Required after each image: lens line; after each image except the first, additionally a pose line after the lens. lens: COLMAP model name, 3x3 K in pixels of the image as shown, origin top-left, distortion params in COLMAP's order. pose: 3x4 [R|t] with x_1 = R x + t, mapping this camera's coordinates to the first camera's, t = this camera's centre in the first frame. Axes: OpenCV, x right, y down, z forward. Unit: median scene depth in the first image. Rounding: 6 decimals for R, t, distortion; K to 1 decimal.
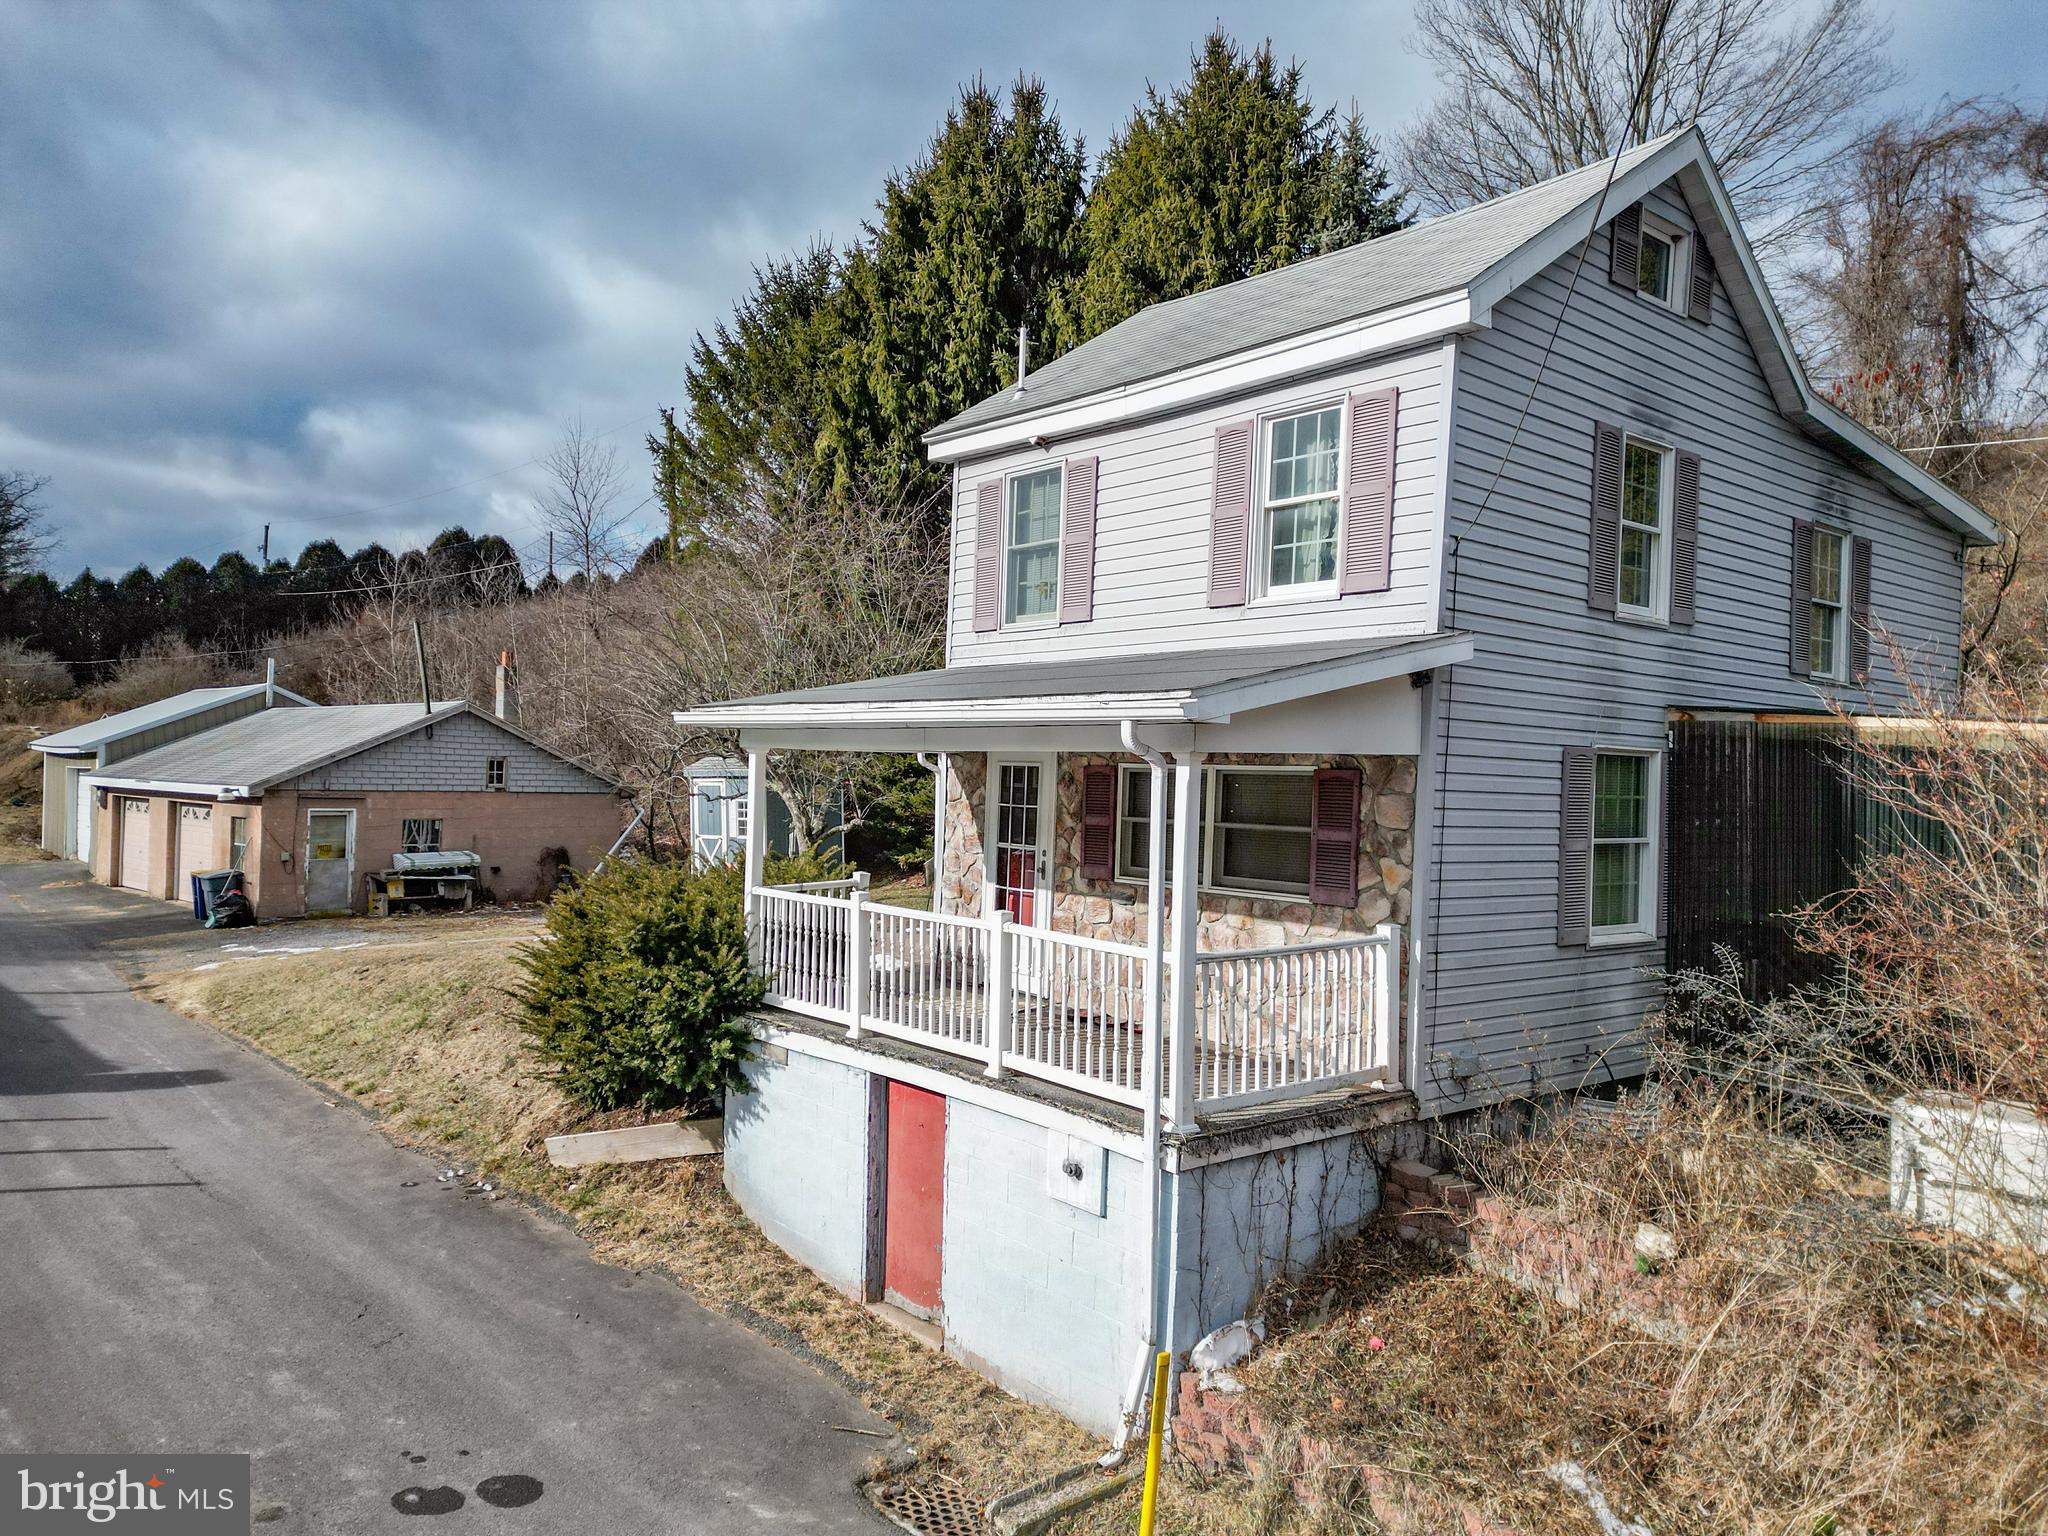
lens RADIAL K [[1418.3, 0, 1020.4], [0, 1418.3, 769.1], [0, 0, 1]] dist [0.074948, -0.058565]
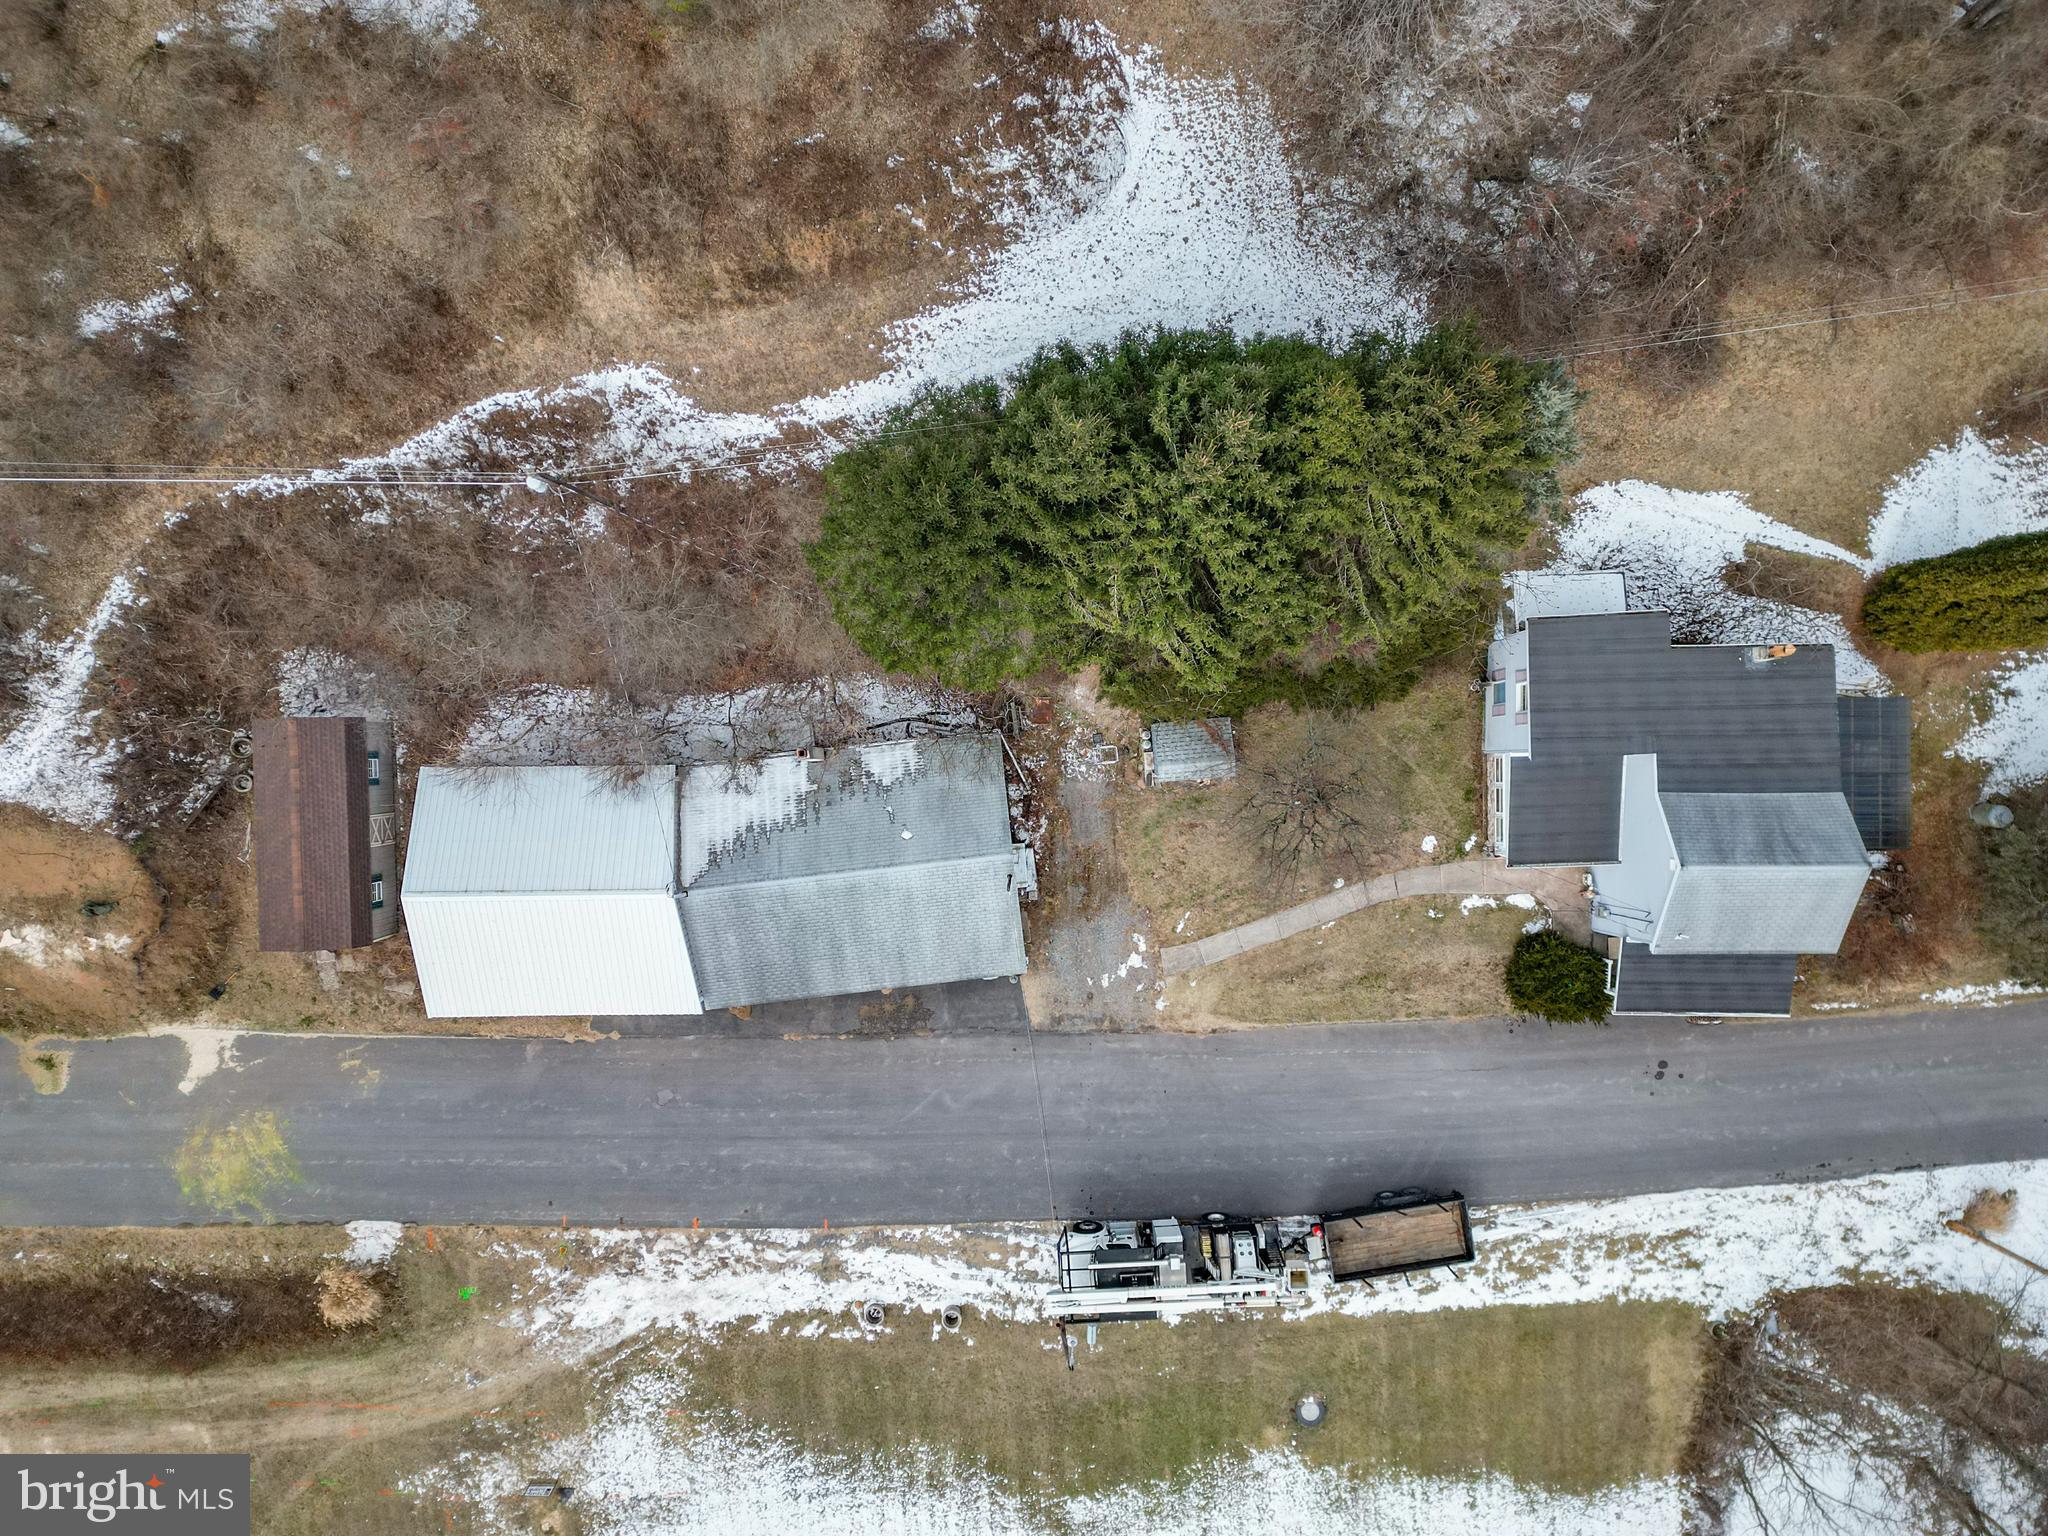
lens RADIAL K [[1418.3, 0, 1003.7], [0, 1418.3, 755.7], [0, 0, 1]] dist [0.074948, -0.058565]
pose [[0.646835, -0.762372, -0.019812, -0.680355], [0.019172, -0.009714, 0.999769, -3.889446], [-0.762389, -0.647066, 0.008333, 2.596699]]
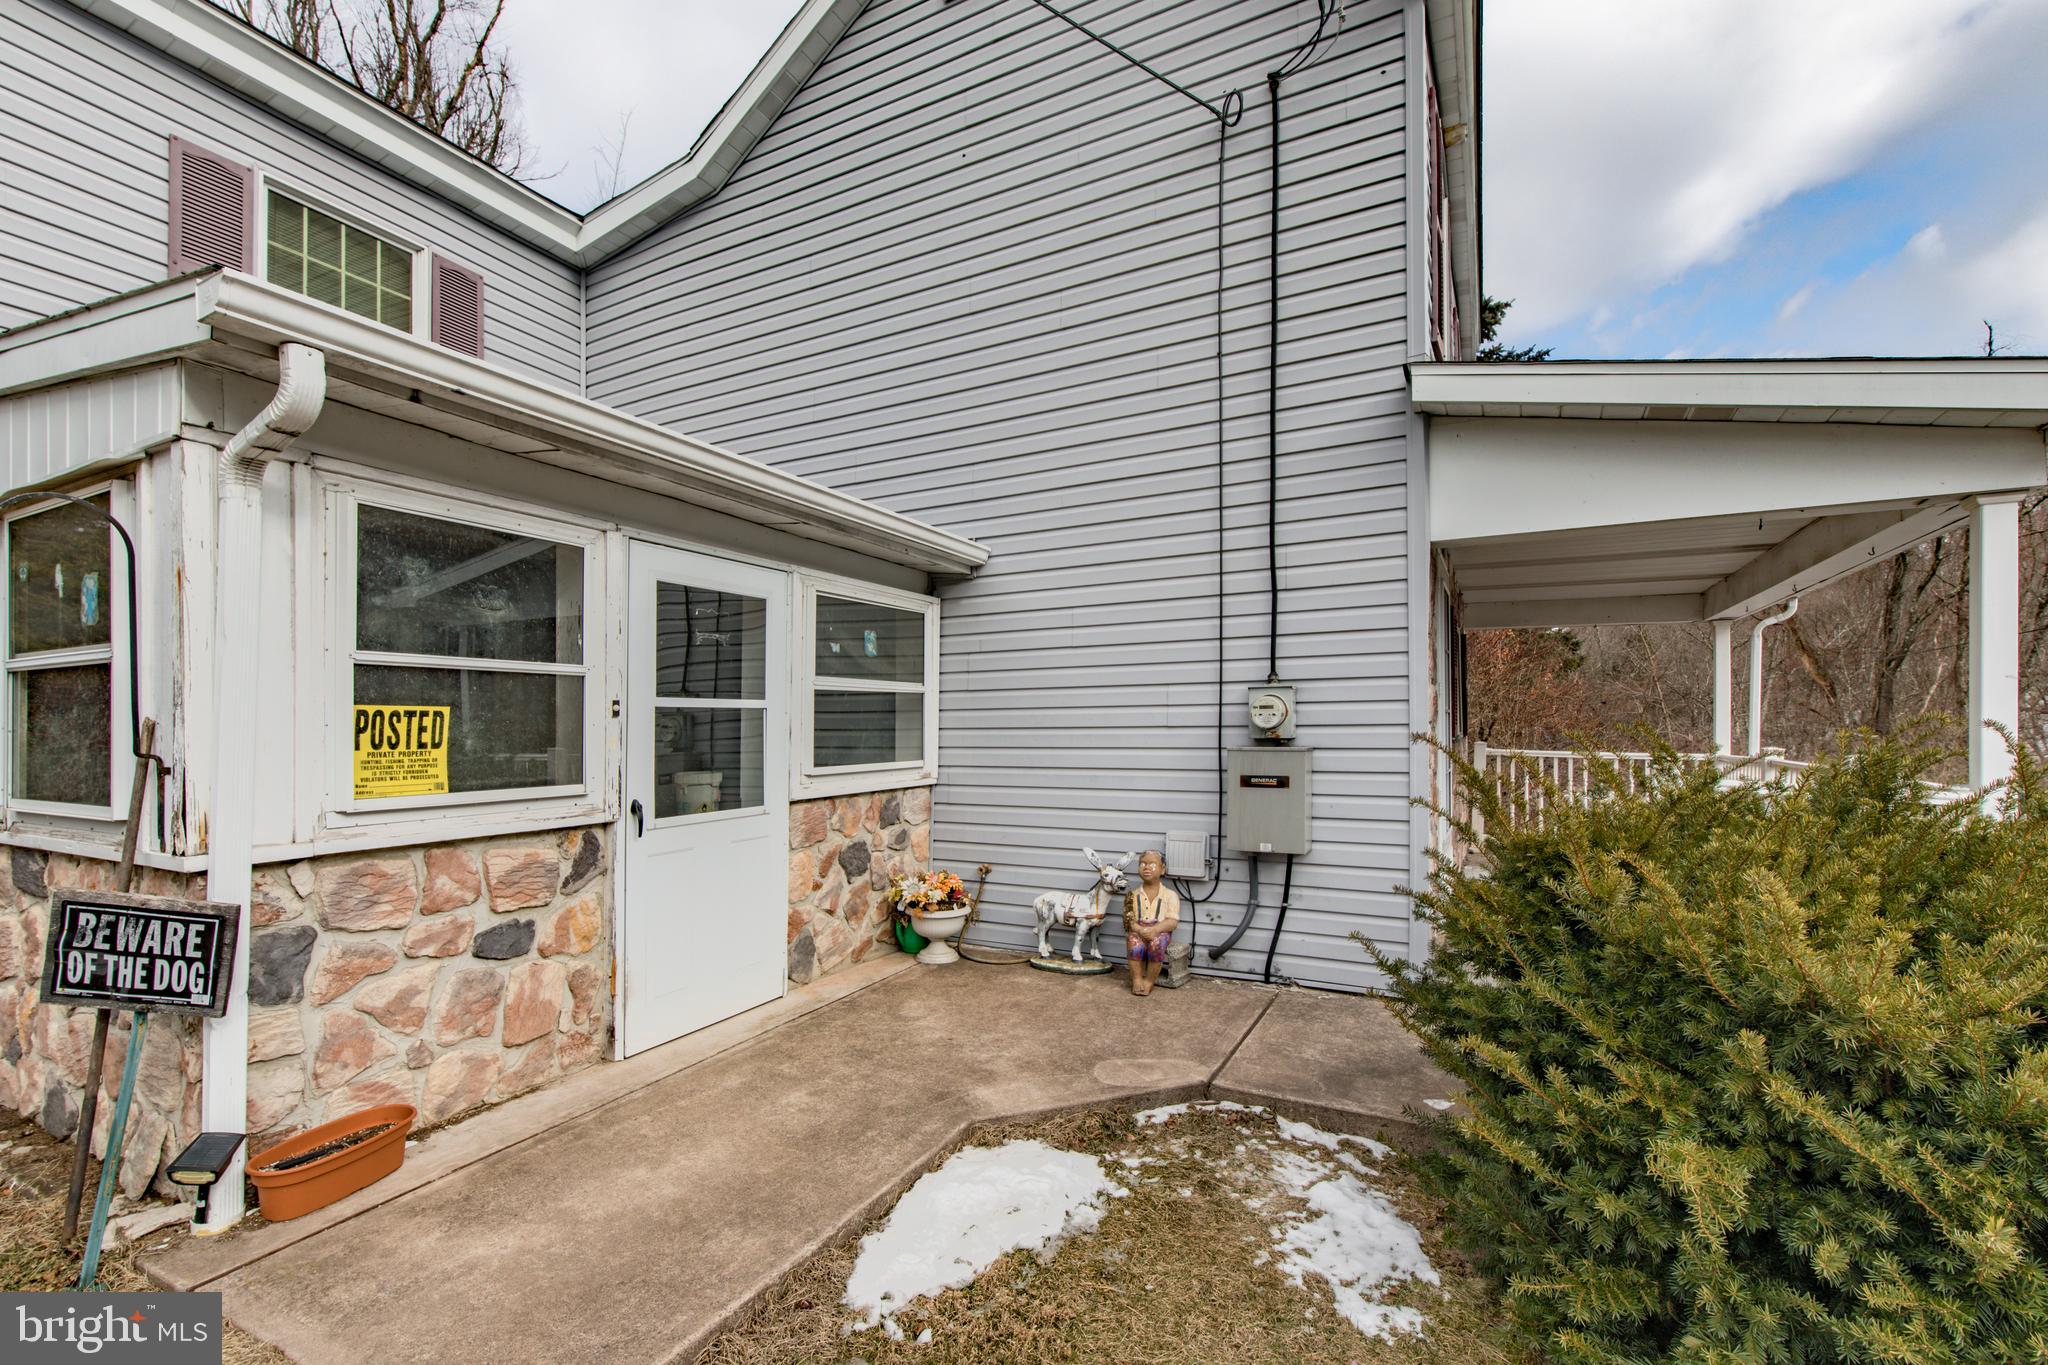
lens RADIAL K [[891.1, 0, 1020.5], [0, 891.1, 734.6], [0, 0, 1]] dist [-0.001223, -0.000218]
pose [[-0.365045, -0.031494, 0.930457, -0.322346], [0.000061, 0.999427, 0.033852, 0.052853], [-0.930990, 0.012414, -0.364834, 1.322407]]
